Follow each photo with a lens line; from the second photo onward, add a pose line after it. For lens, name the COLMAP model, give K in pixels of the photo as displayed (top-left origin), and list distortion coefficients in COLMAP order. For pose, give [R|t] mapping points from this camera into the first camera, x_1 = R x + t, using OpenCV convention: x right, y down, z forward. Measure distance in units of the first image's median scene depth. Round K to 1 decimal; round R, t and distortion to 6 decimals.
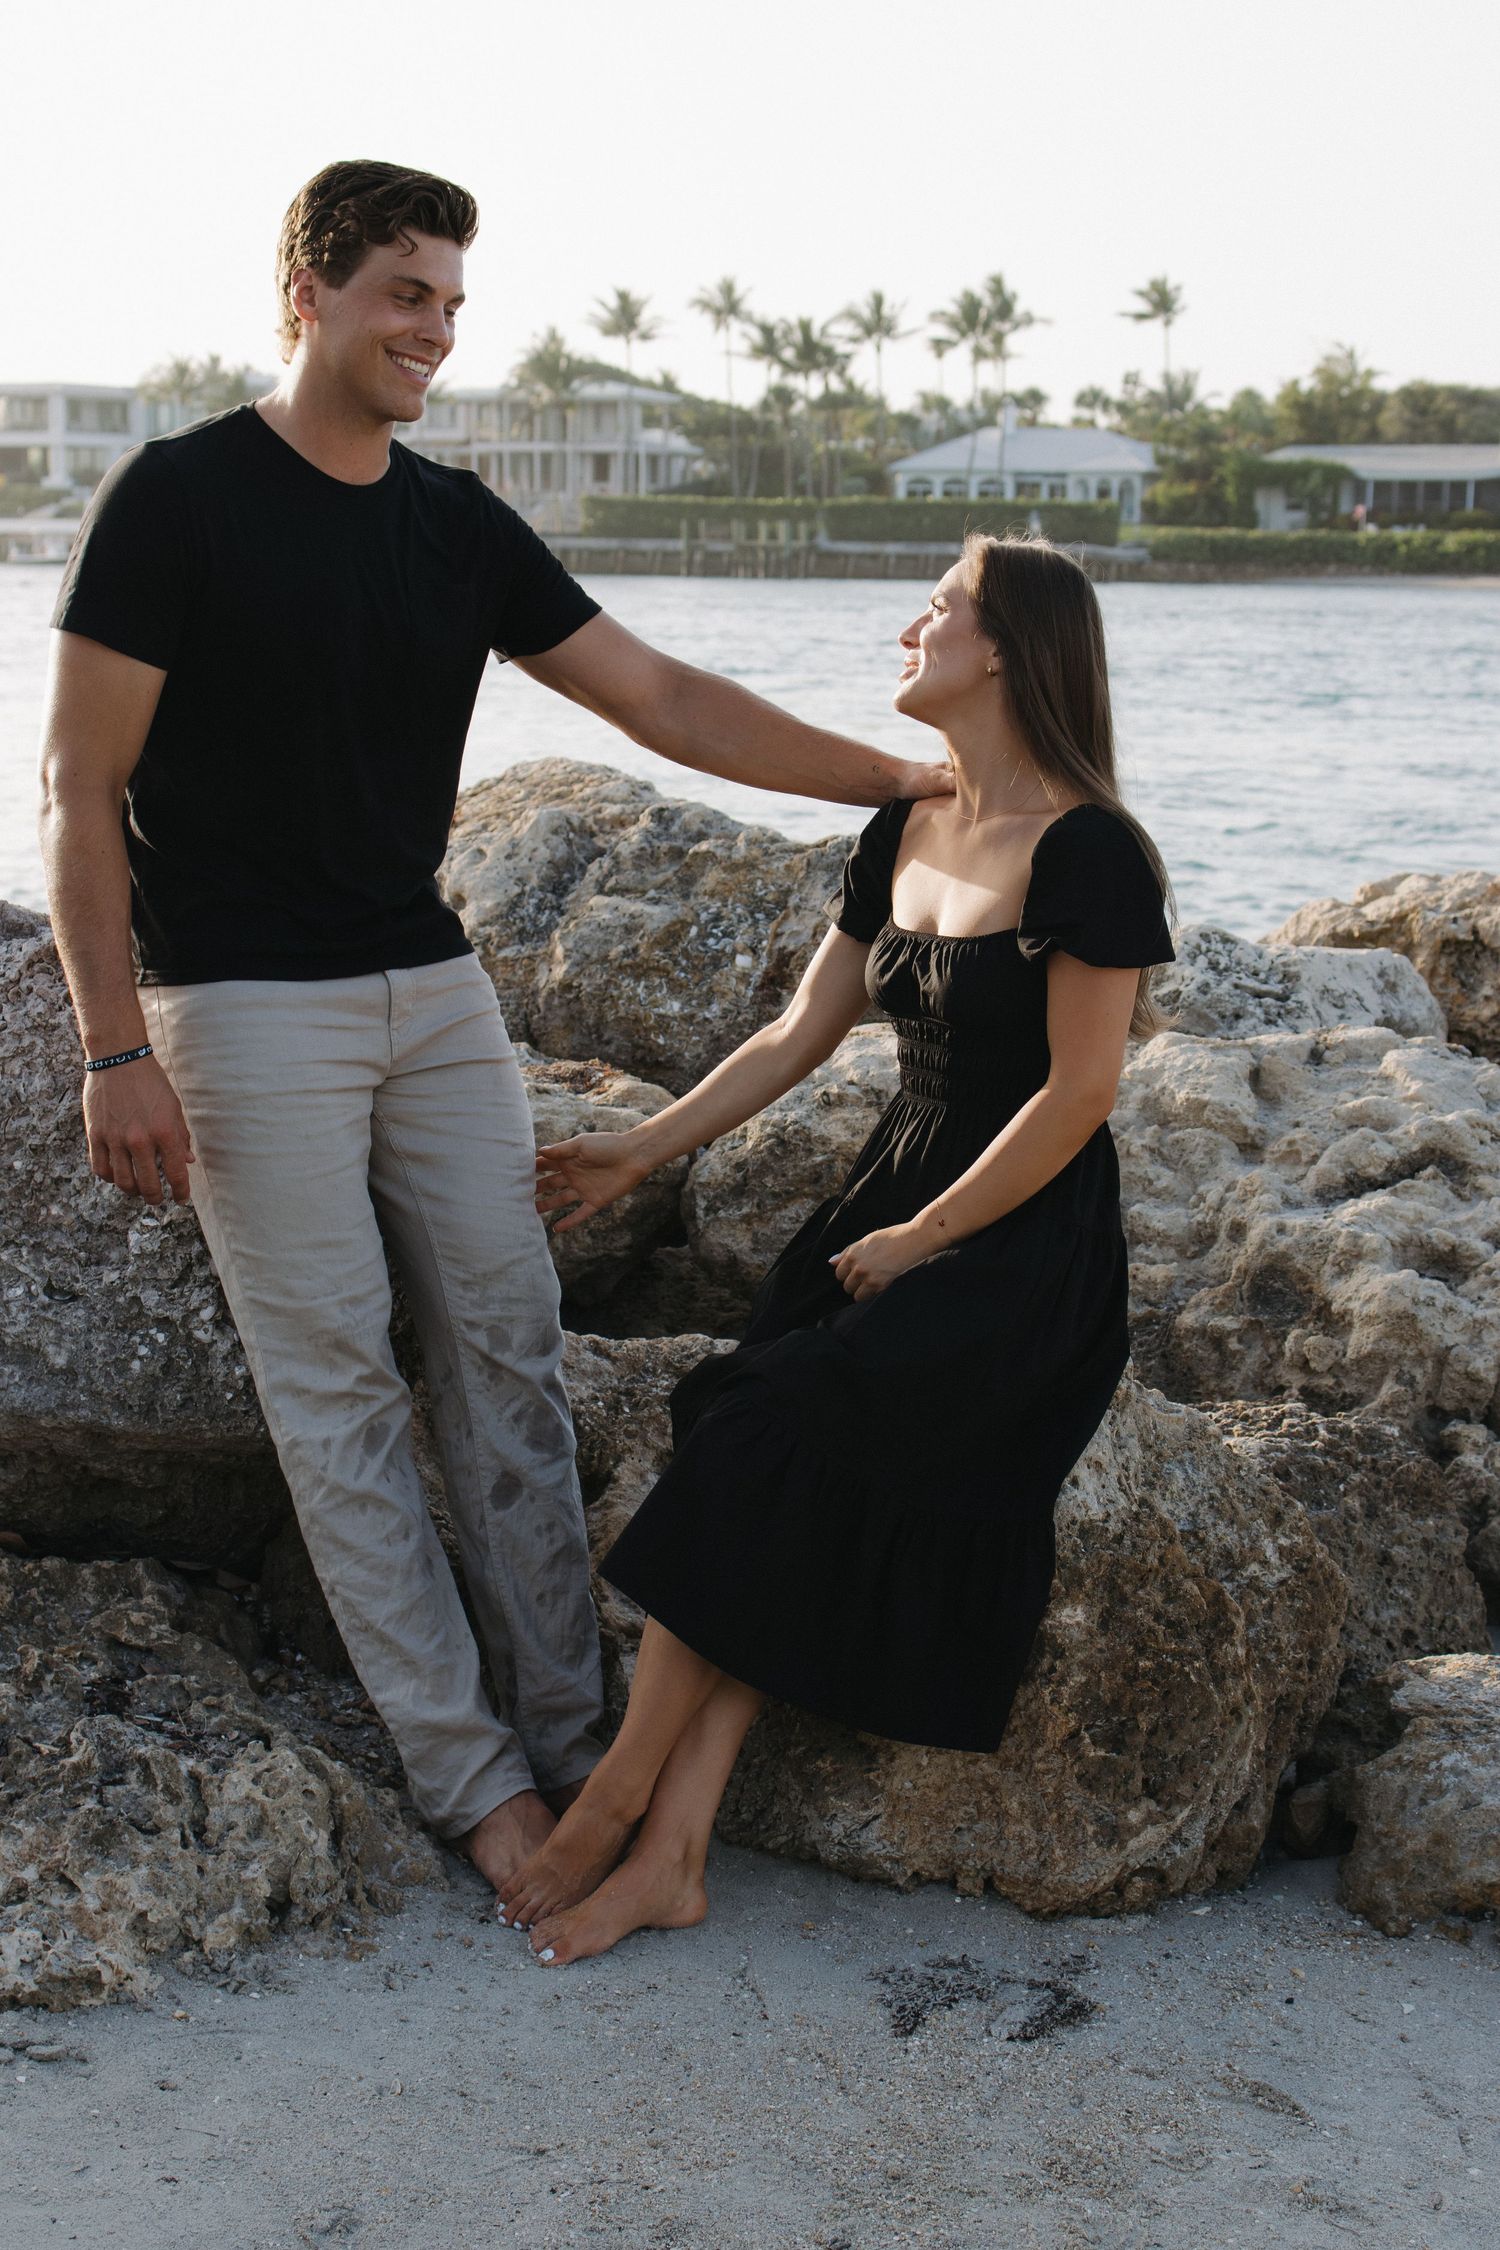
lens RADIAL K [[3550.5, 0, 772.0], [0, 3550.5, 1133.0], [0, 0, 1]] dist [0.029313, -0.074892]
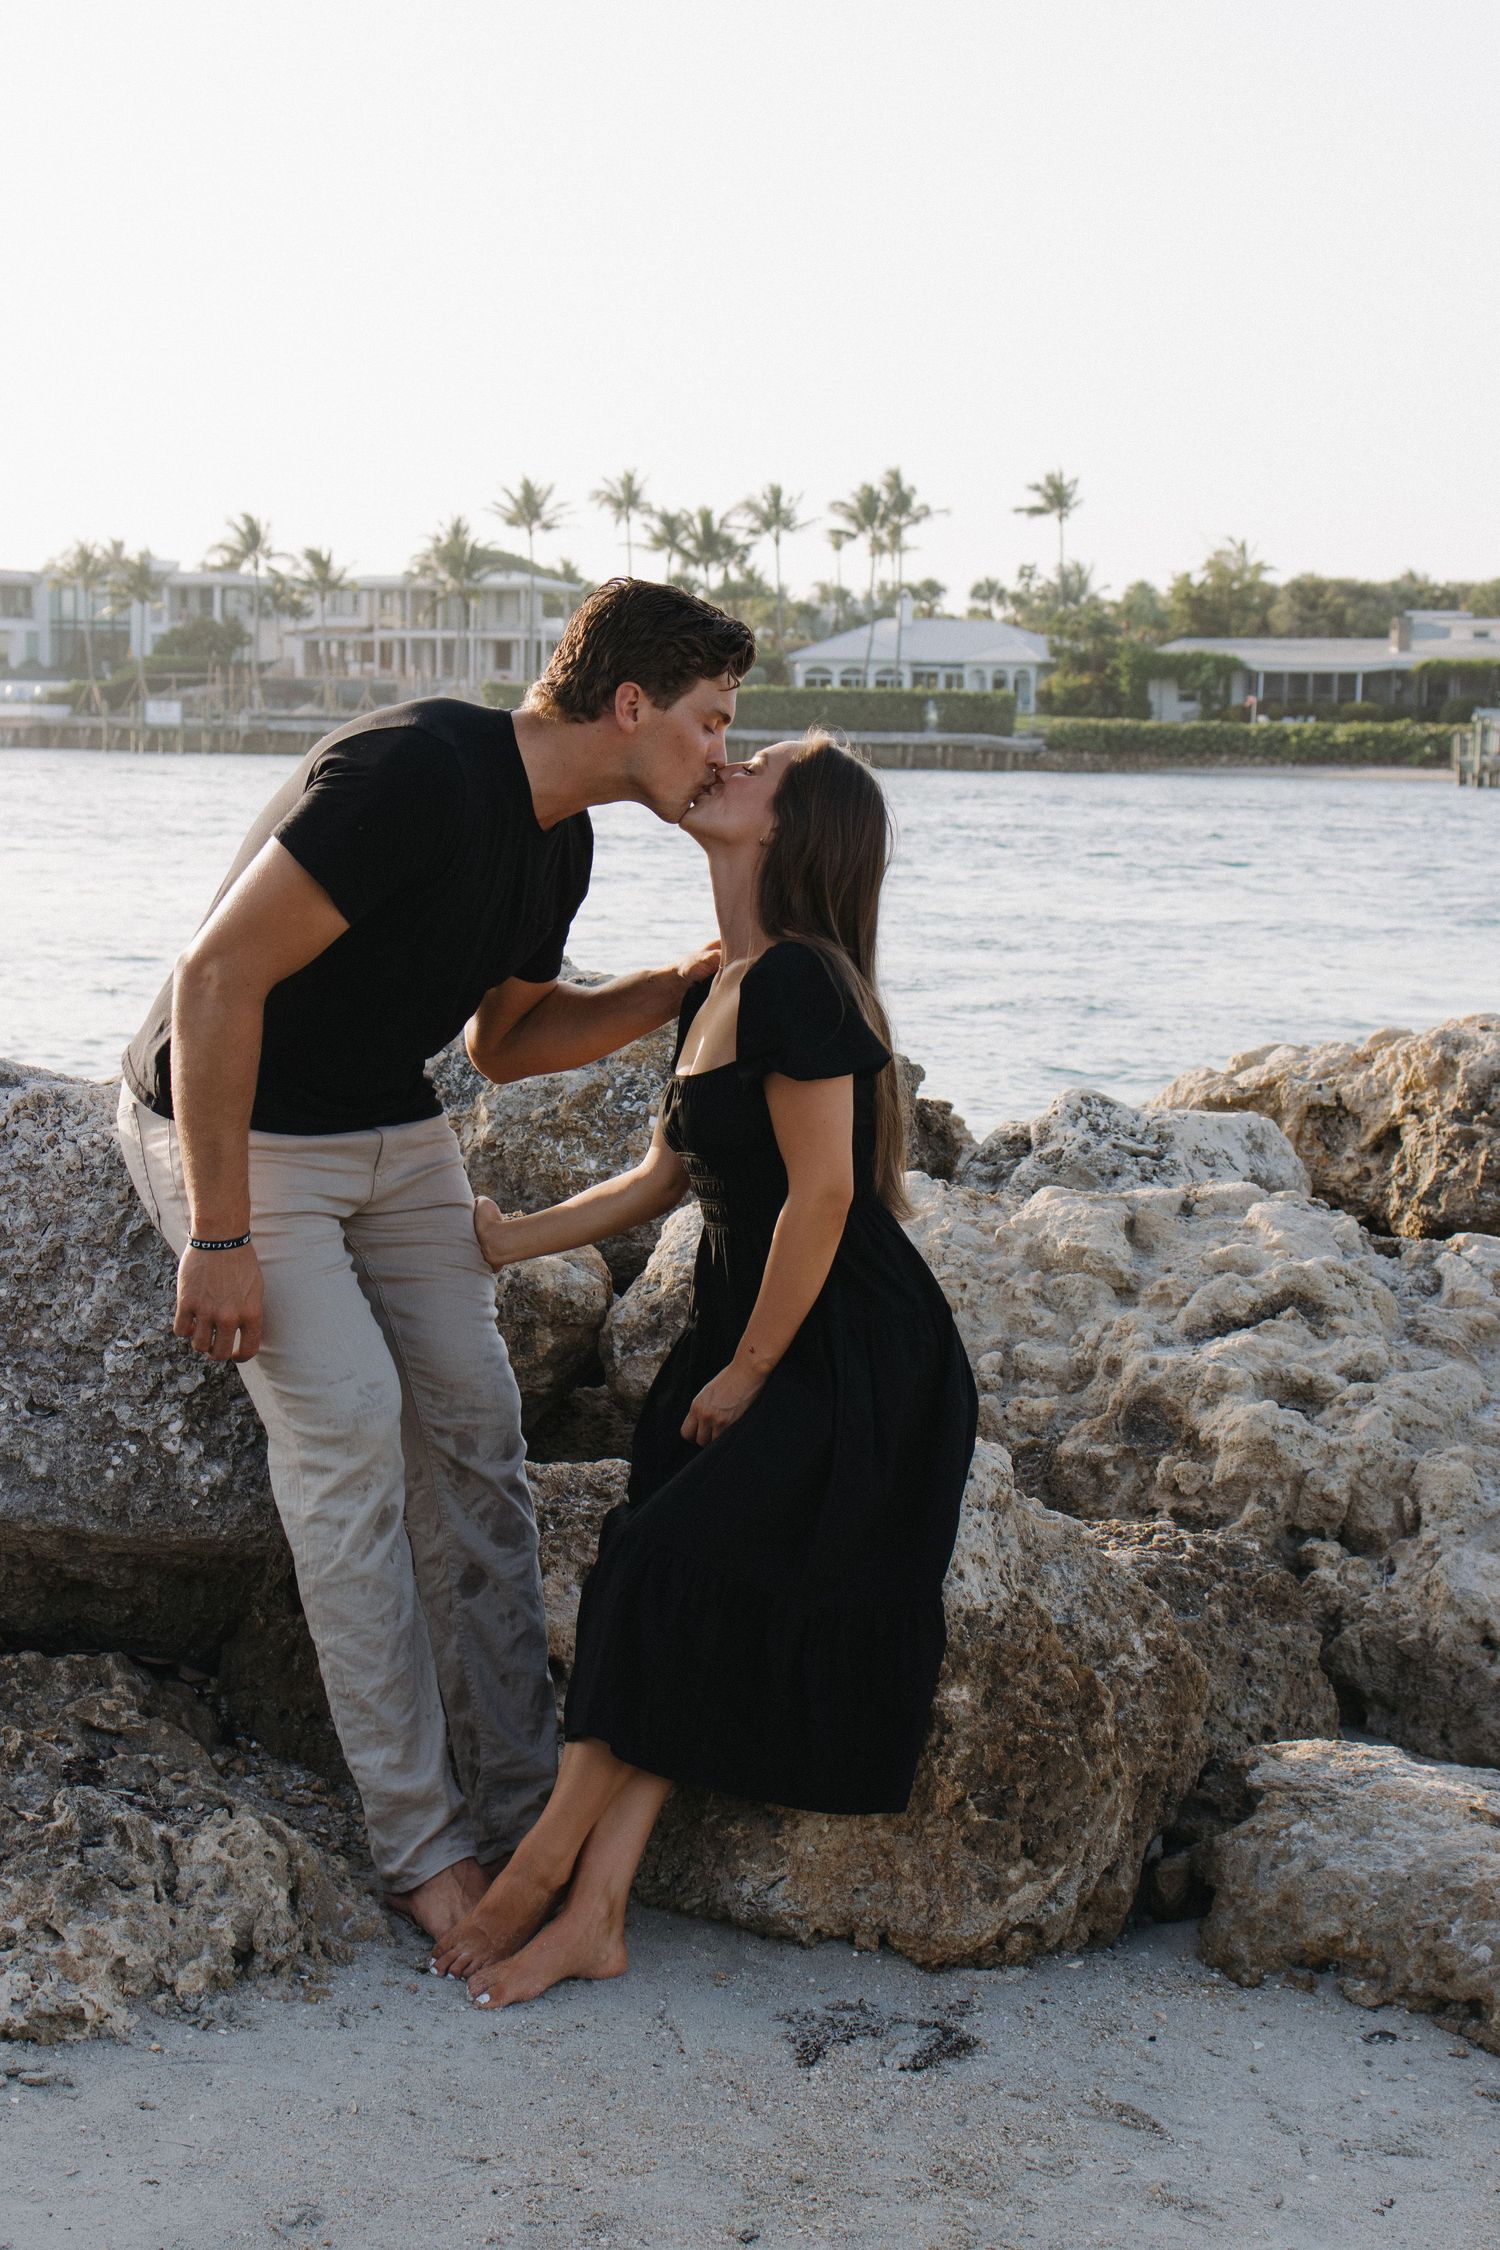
lens RADIAL K [[3550.5, 0, 772.0], [0, 3550.5, 1133.0], [0, 0, 1]] dist [0.029313, -0.074892]
pose [[0.999588, 0.002959, 0.028548, -0.005581], [-0.001483, 0.998668, -0.051582, 0.016184], [-0.028662, 0.051518, 0.998261, -0.108740]]
